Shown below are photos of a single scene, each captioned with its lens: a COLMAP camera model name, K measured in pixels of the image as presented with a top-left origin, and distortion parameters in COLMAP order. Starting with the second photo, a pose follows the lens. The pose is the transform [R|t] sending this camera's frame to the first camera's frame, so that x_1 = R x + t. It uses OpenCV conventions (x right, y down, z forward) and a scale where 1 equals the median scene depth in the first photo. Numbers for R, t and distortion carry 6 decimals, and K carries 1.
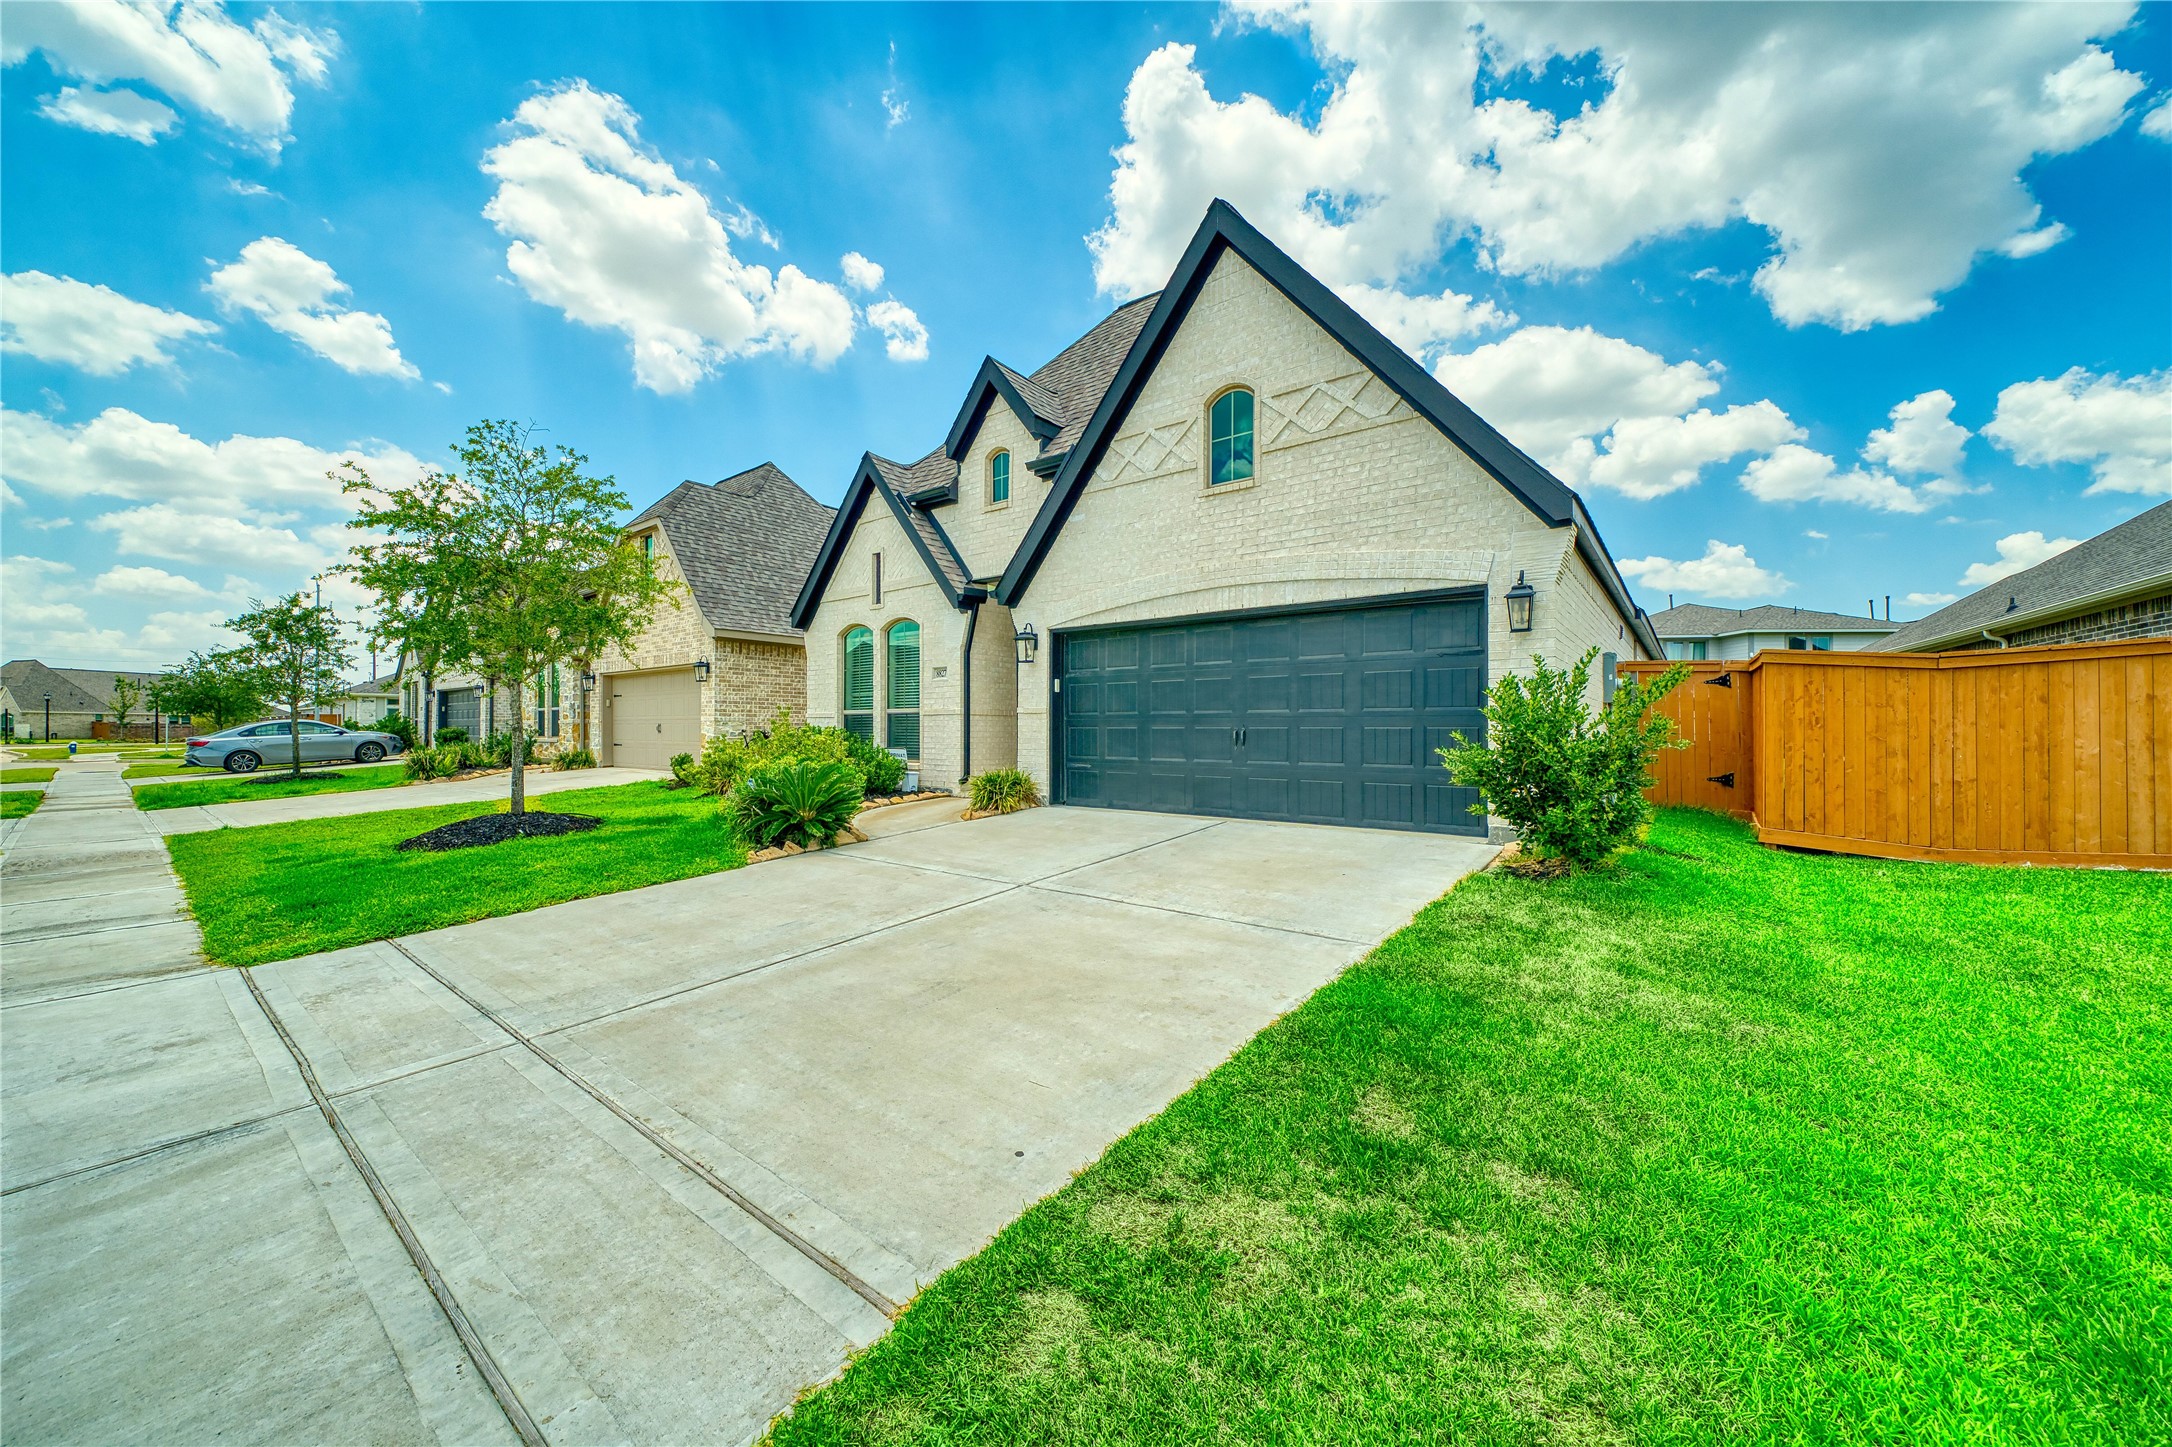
lens RADIAL K [[802.2, 0, 1094.5], [0, 802.2, 722.8], [0, 0, 1]] dist [-0.009905, -0.000154]
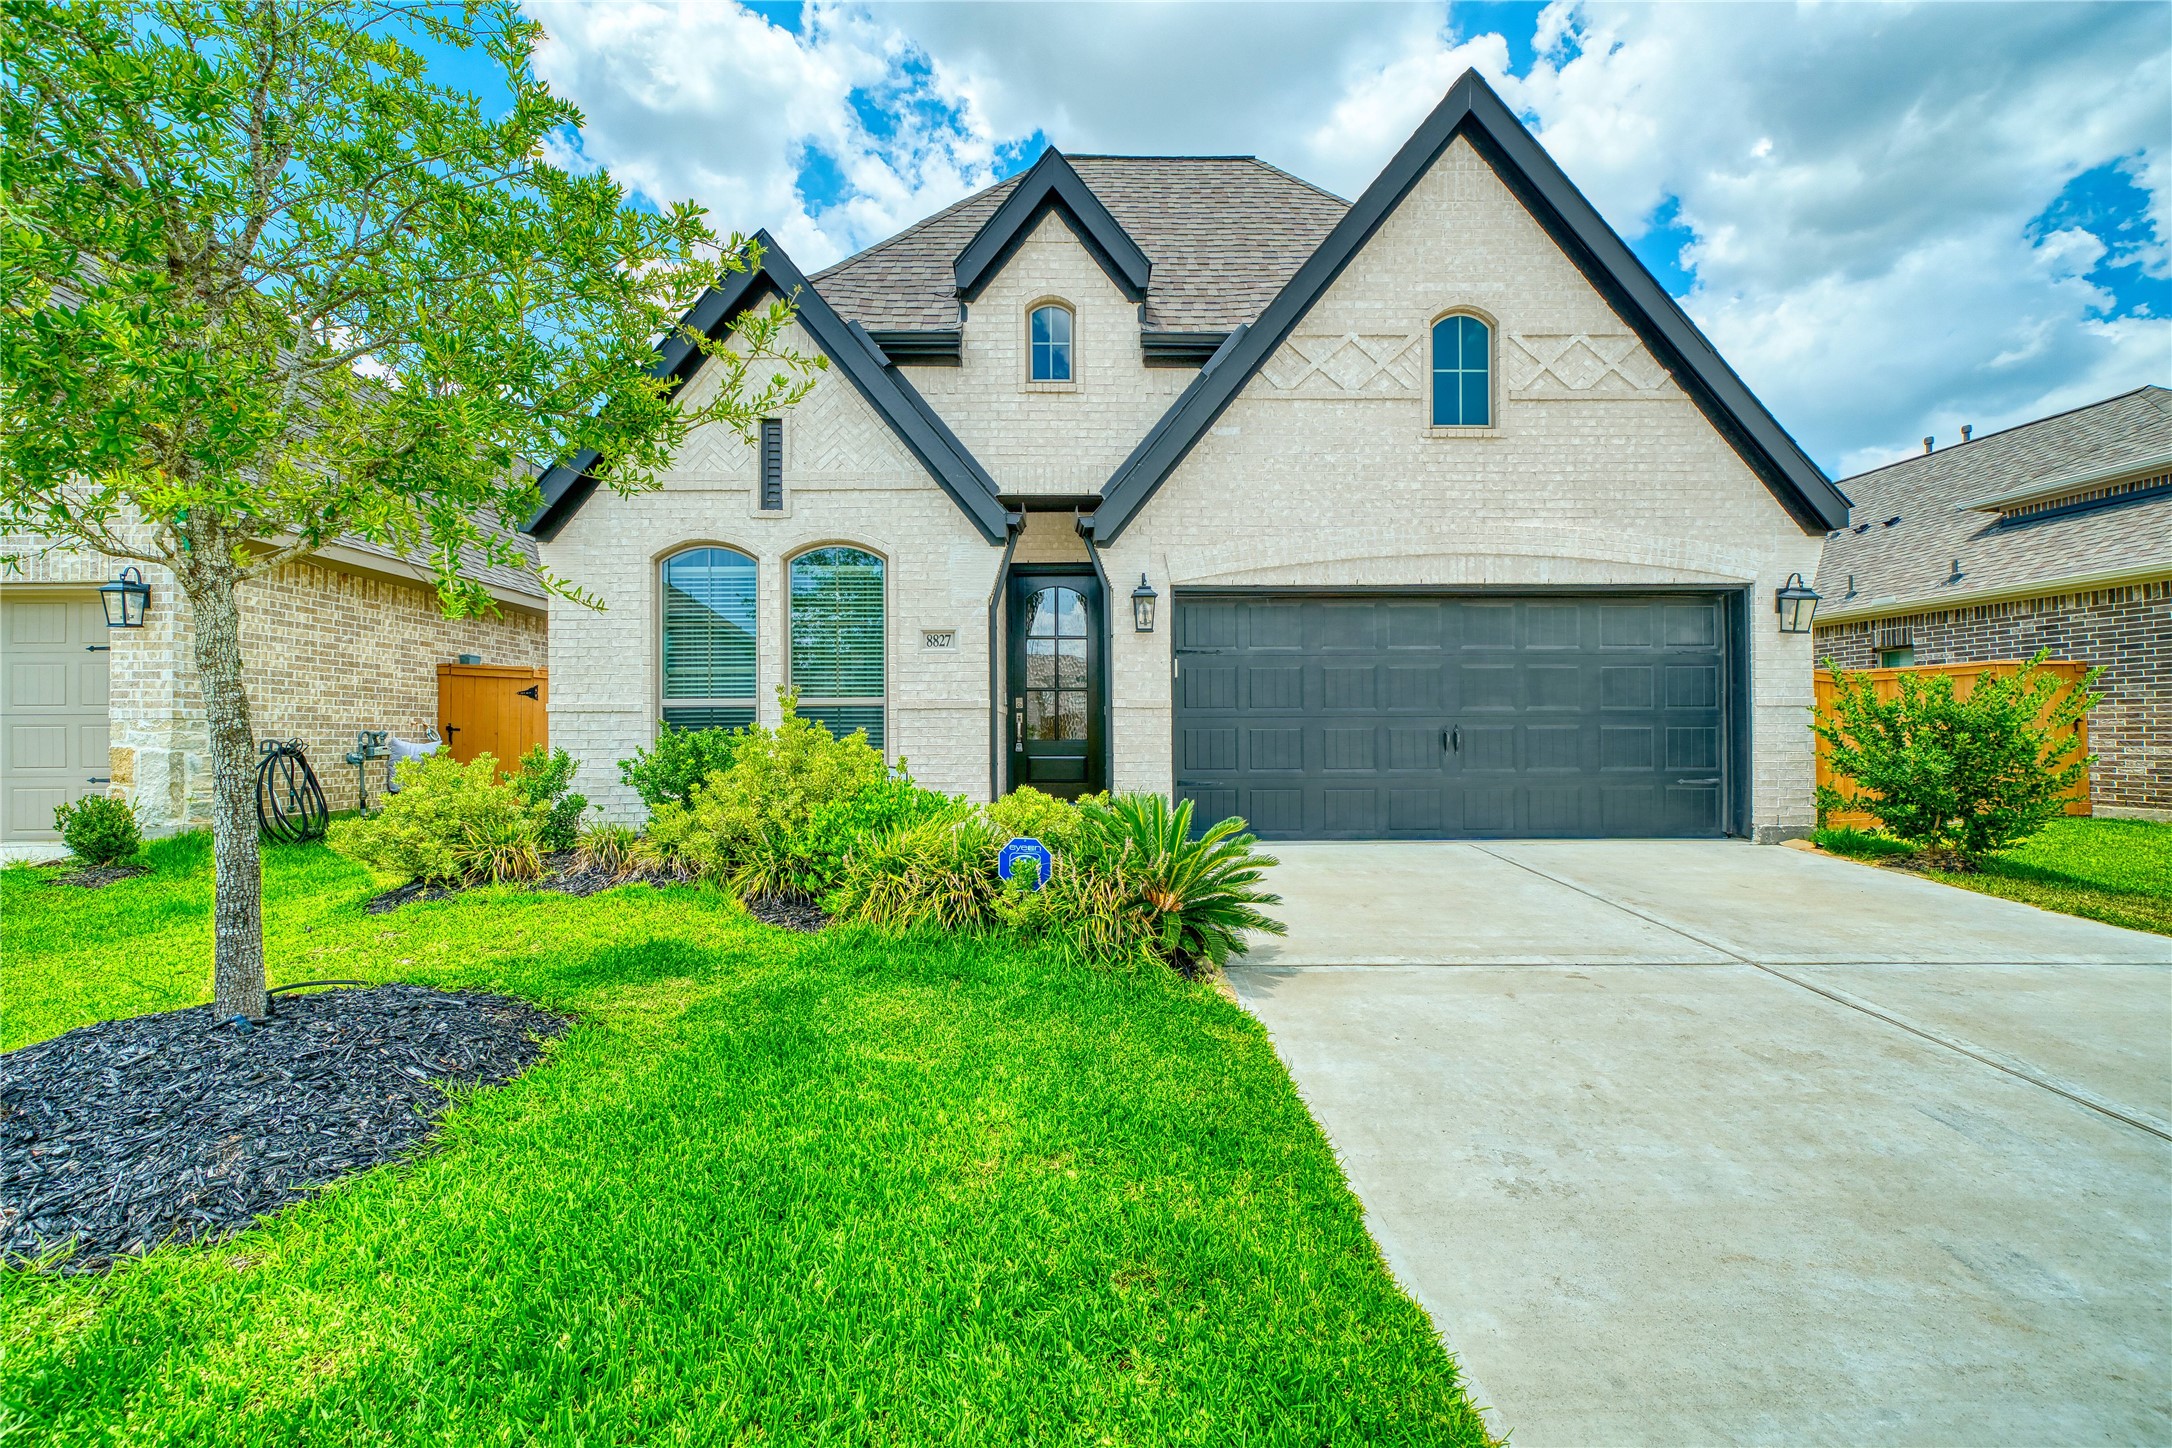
lens RADIAL K [[867.4, 0, 1101.6], [0, 867.4, 725.1], [0, 0, 1]] dist [-0.001556, 0.000869]
pose [[0.779005, 0.002891, 0.627011, -0.690536], [0.000055, 0.999989, -0.004679, 0.006602], [-0.627017, 0.003680, 0.778997, 0.566622]]
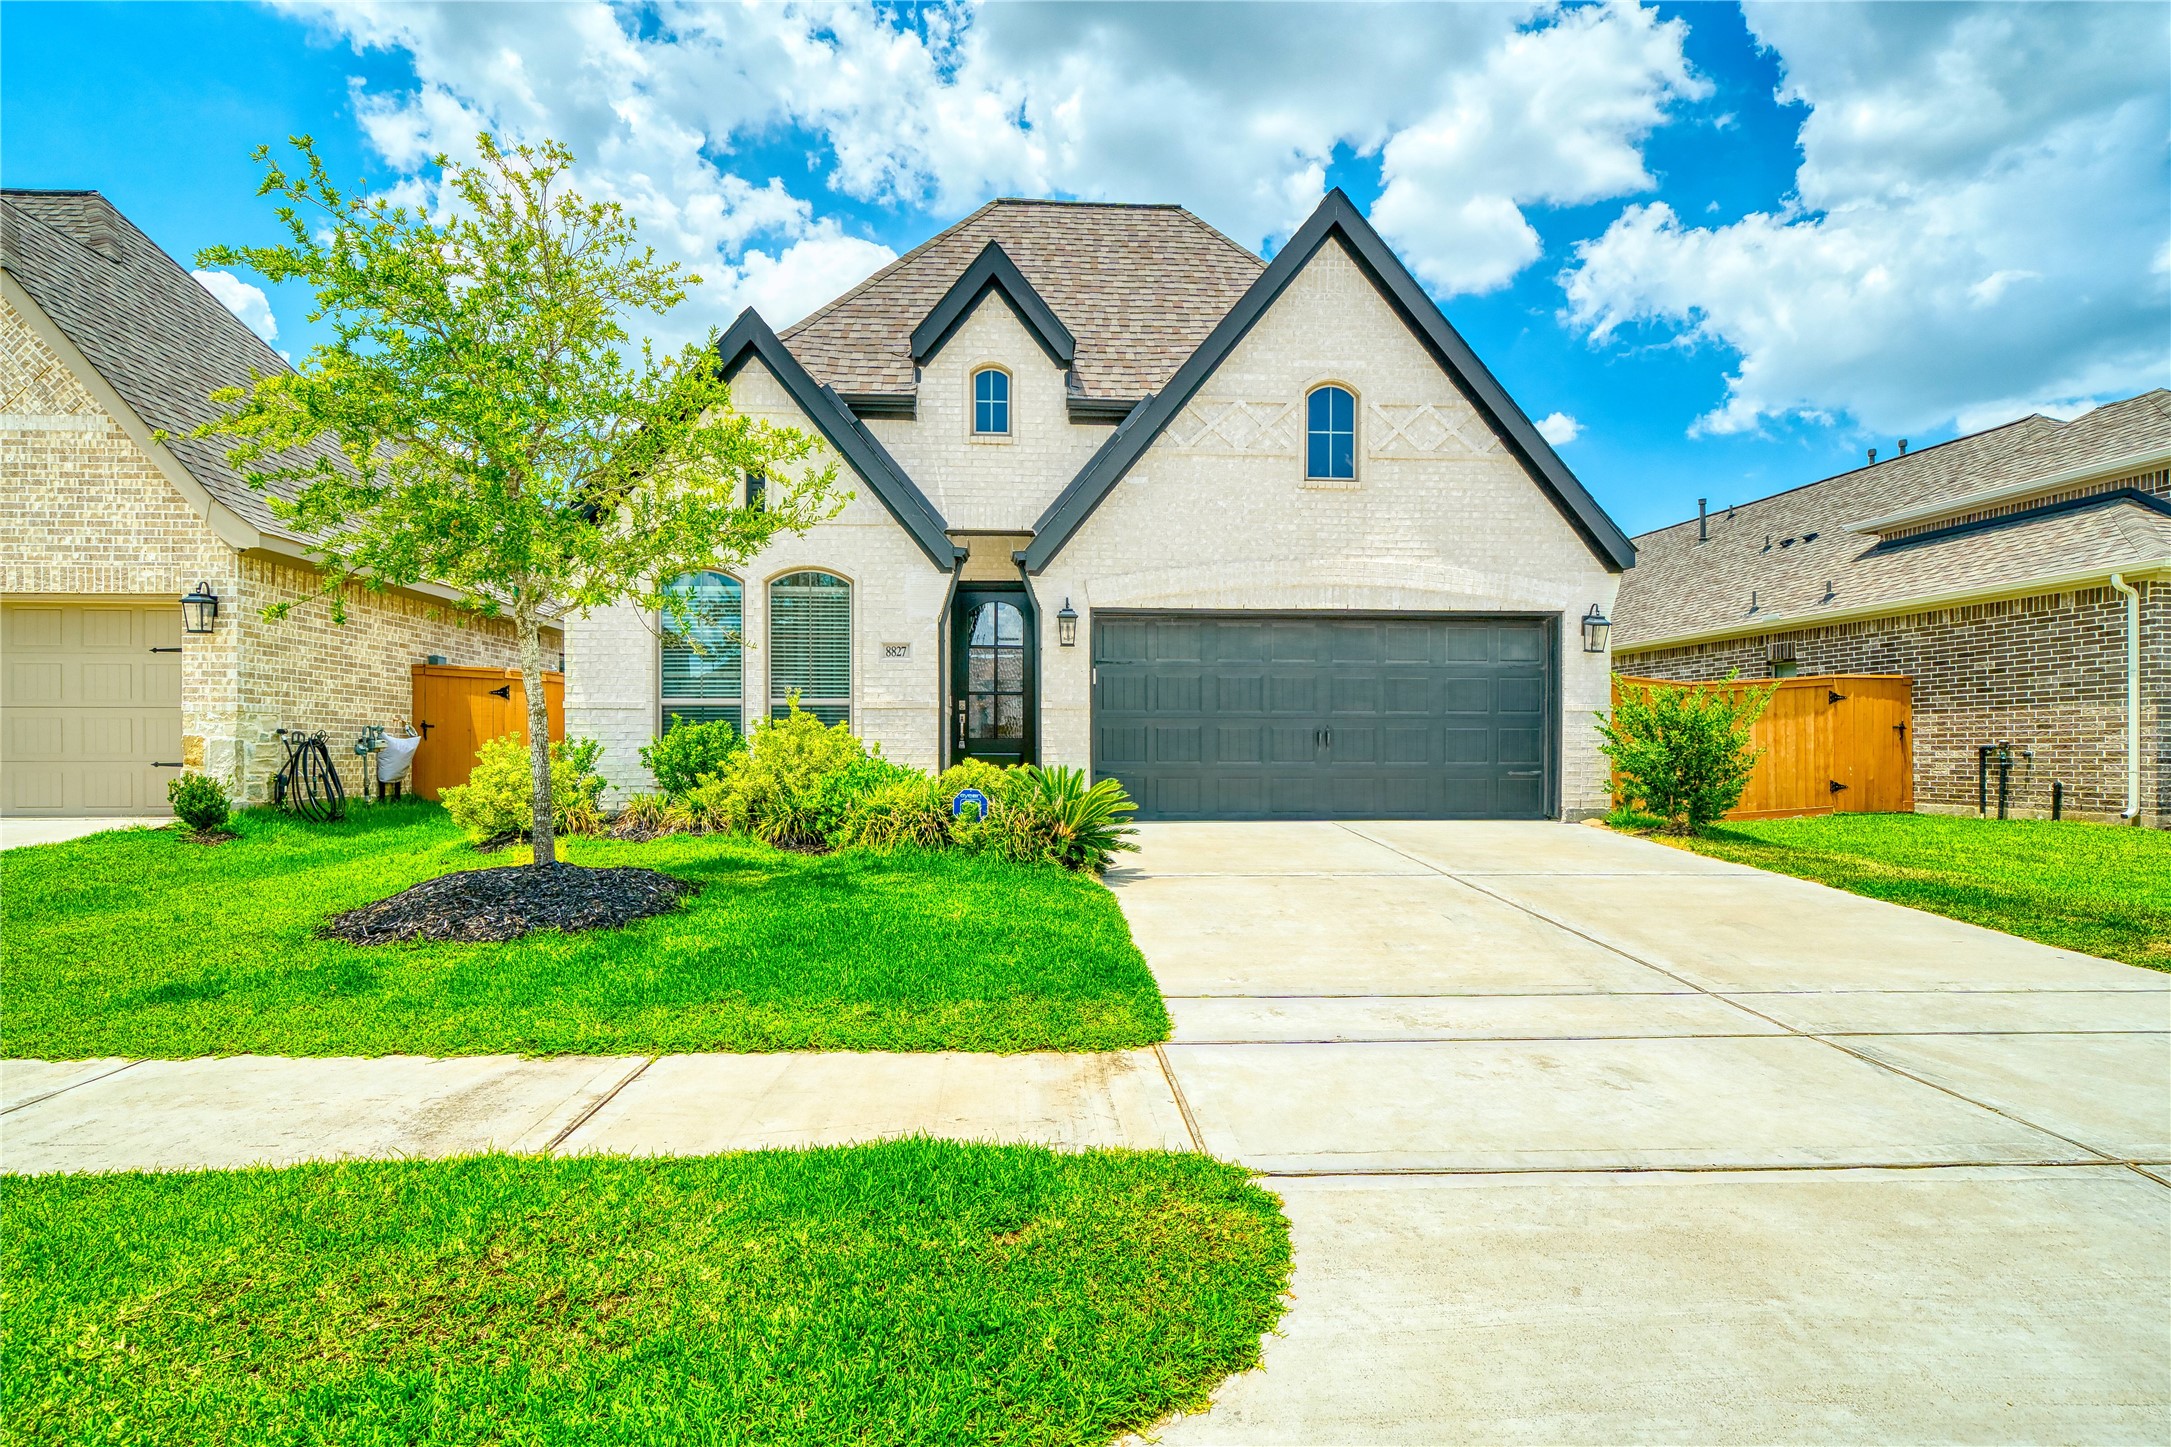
lens RADIAL K [[1083.7, 0, 1114.4], [0, 1083.7, 755.2], [0, 0, 1]] dist [-0.000350, 0.002325]
pose [[0.745914, -0.002127, 0.666039, -0.954150], [-0.005757, 0.999937, 0.009641, 0.029451], [-0.666017, -0.011026, 0.745855, 0.185434]]
